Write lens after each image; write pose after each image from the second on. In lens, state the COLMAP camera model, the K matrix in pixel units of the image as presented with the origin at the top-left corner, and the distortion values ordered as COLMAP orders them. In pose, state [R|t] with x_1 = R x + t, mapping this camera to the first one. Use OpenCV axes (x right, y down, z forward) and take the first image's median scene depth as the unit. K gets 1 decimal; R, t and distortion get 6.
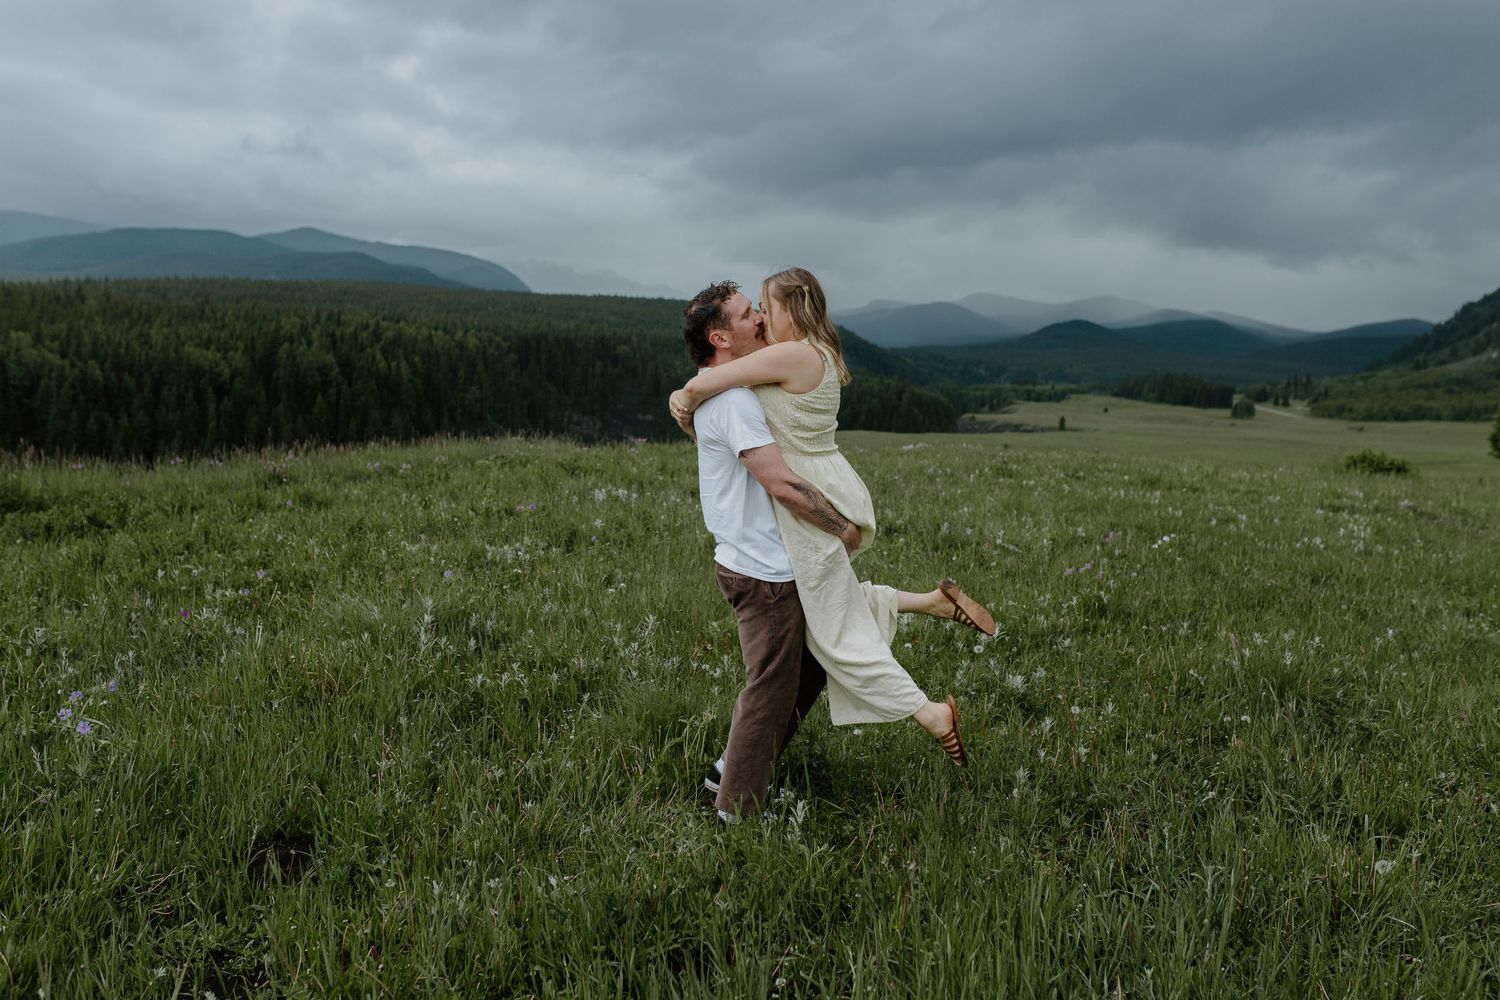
lens RADIAL K [[1528.0, 0, 754.9], [0, 1528.0, 497.9], [0, 0, 1]] dist [-0.011929, 0.000000]
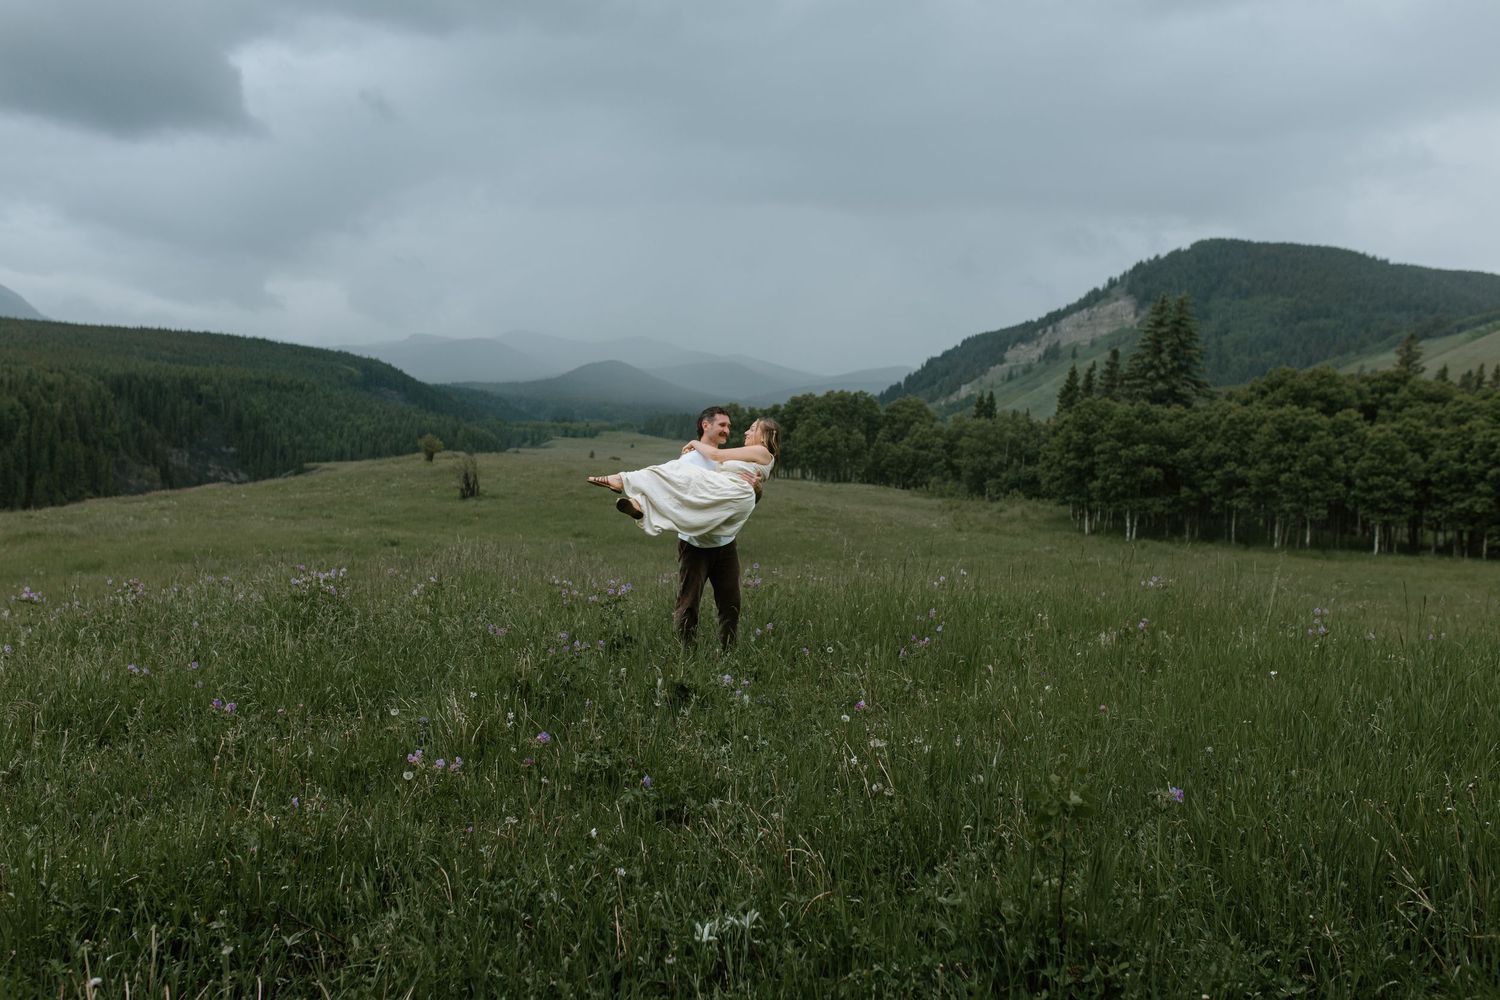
lens RADIAL K [[1528.0, 0, 750.1], [0, 1528.0, 511.7], [0, 0, 1]] dist [-0.011929, 0.000000]
pose [[0.956751, -0.004503, 0.290874, -0.057144], [0.008395, 0.999891, -0.012135, 0.019420], [-0.290787, 0.014053, 0.956685, -0.360271]]
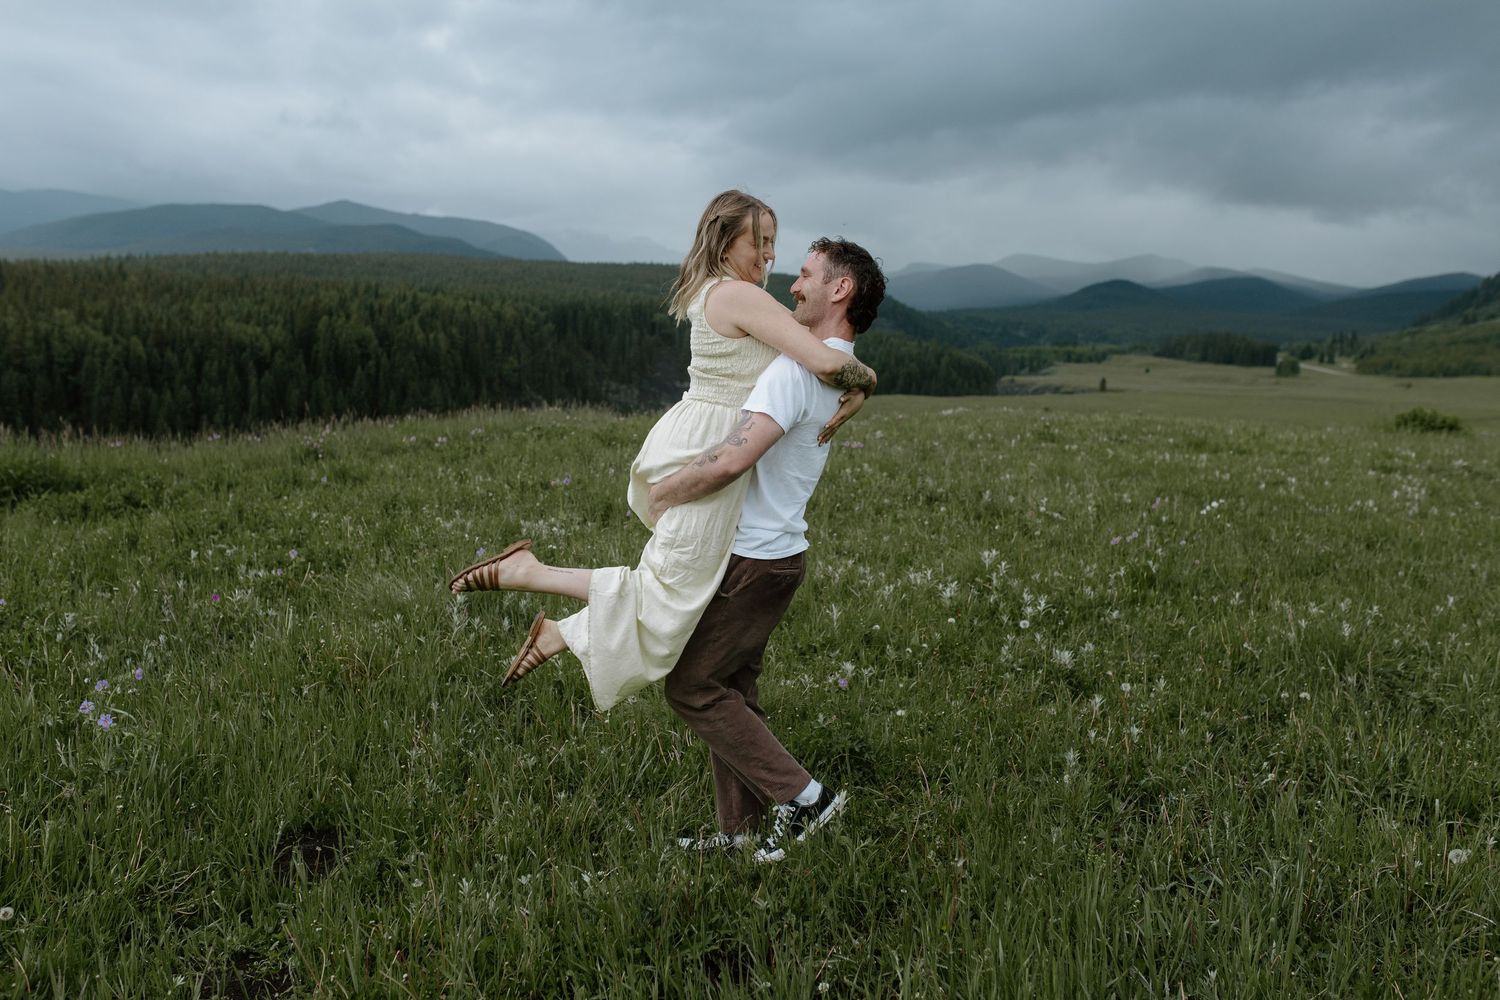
lens RADIAL K [[1528.0, 0, 745.2], [0, 1528.0, 495.7], [0, 0, 1]] dist [-0.011929, 0.000000]
pose [[0.999400, -0.012728, -0.032214, 0.000157], [0.013400, 0.999696, 0.020717, -0.000654], [0.031940, -0.021137, 0.999266, 0.003404]]
